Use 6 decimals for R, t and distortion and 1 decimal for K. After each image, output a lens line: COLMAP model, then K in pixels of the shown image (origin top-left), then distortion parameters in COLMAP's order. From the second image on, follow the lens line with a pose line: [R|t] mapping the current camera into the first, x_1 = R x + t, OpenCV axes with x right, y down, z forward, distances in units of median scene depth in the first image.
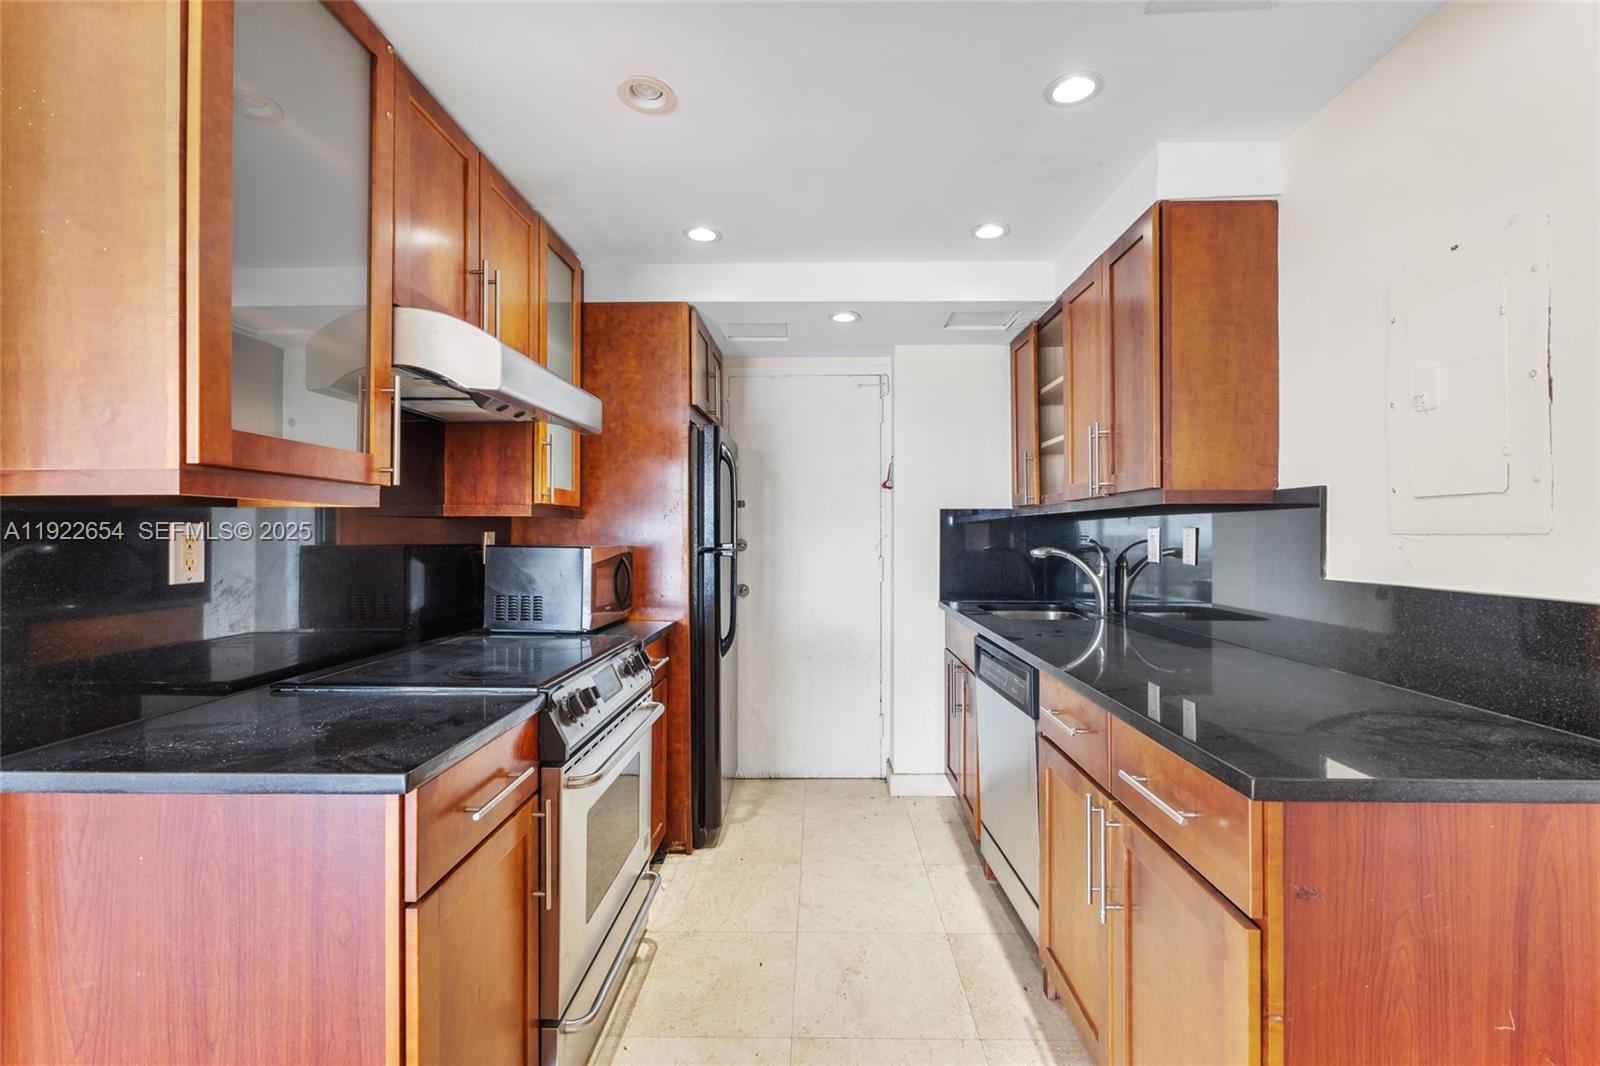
lens RADIAL K [[712.9, 0, 800.0], [0, 712.9, 533.0], [0, 0, 1]] dist [0.000220, -0.000240]
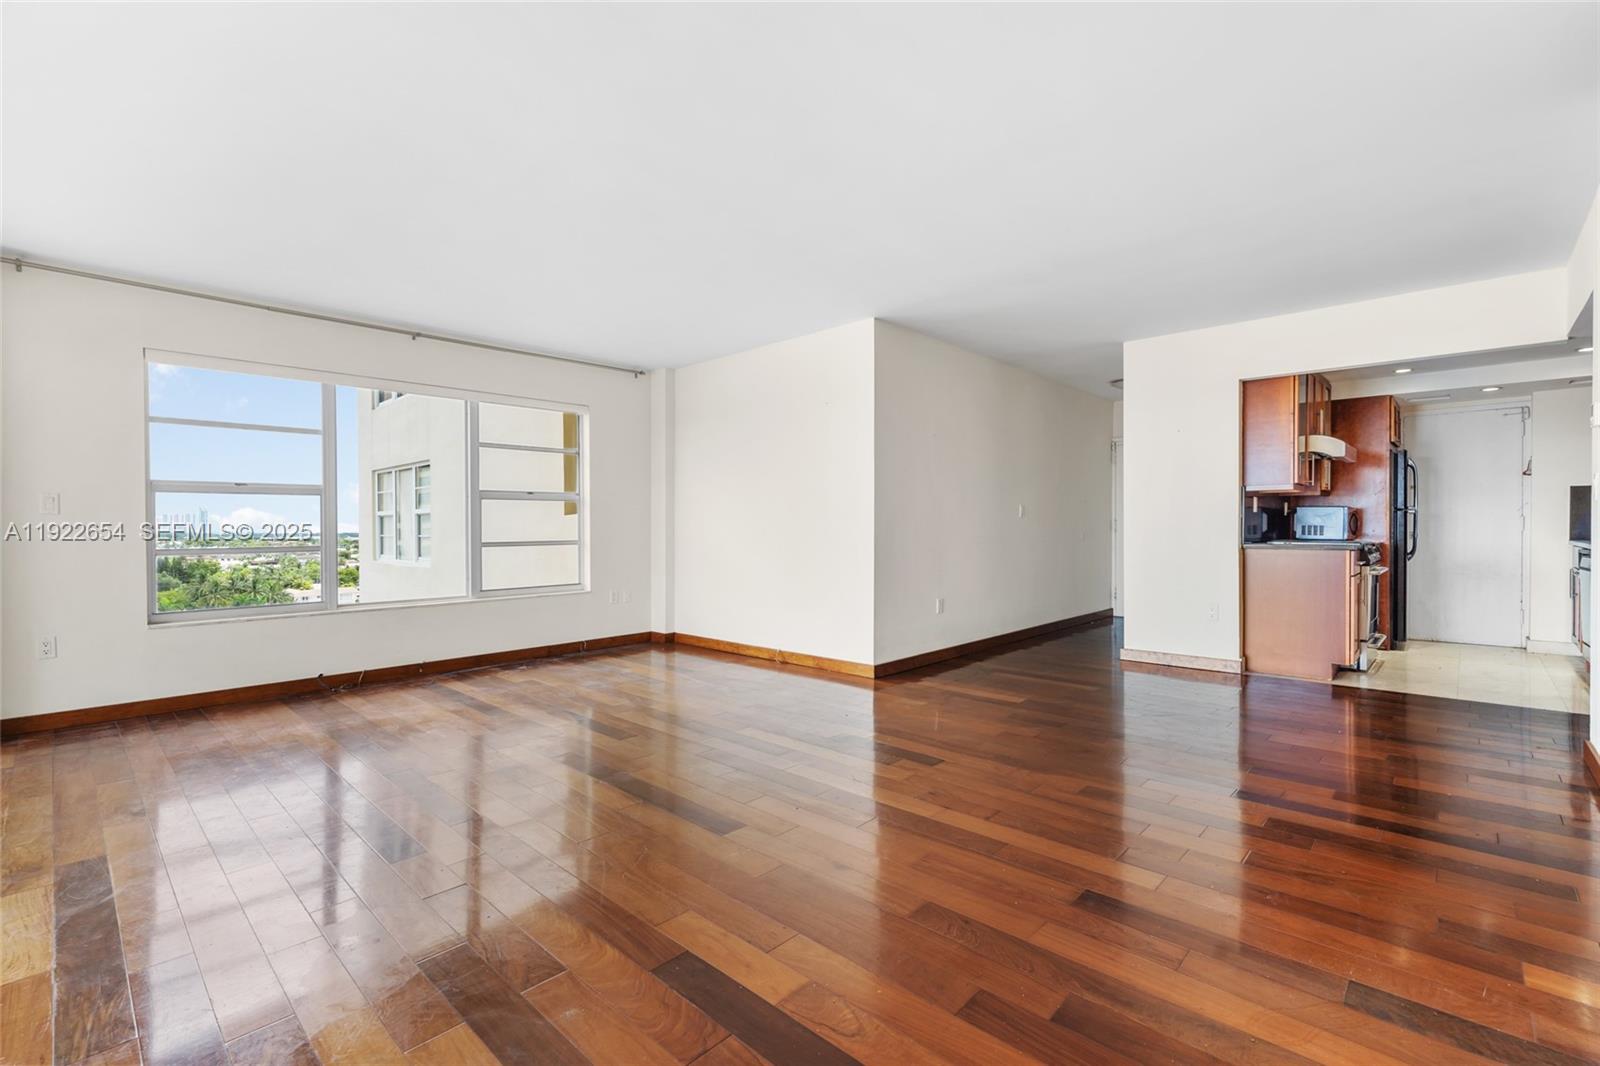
lens RADIAL K [[712.9, 0, 800.0], [0, 712.9, 533.0], [0, 0, 1]] dist [0.000220, -0.000240]
pose [[0.745843, 0.006479, -0.666091, -0.046612], [0.001848, 0.999929, 0.011796, 0.065536], [0.666120, -0.010029, 0.745778, -1.772891]]
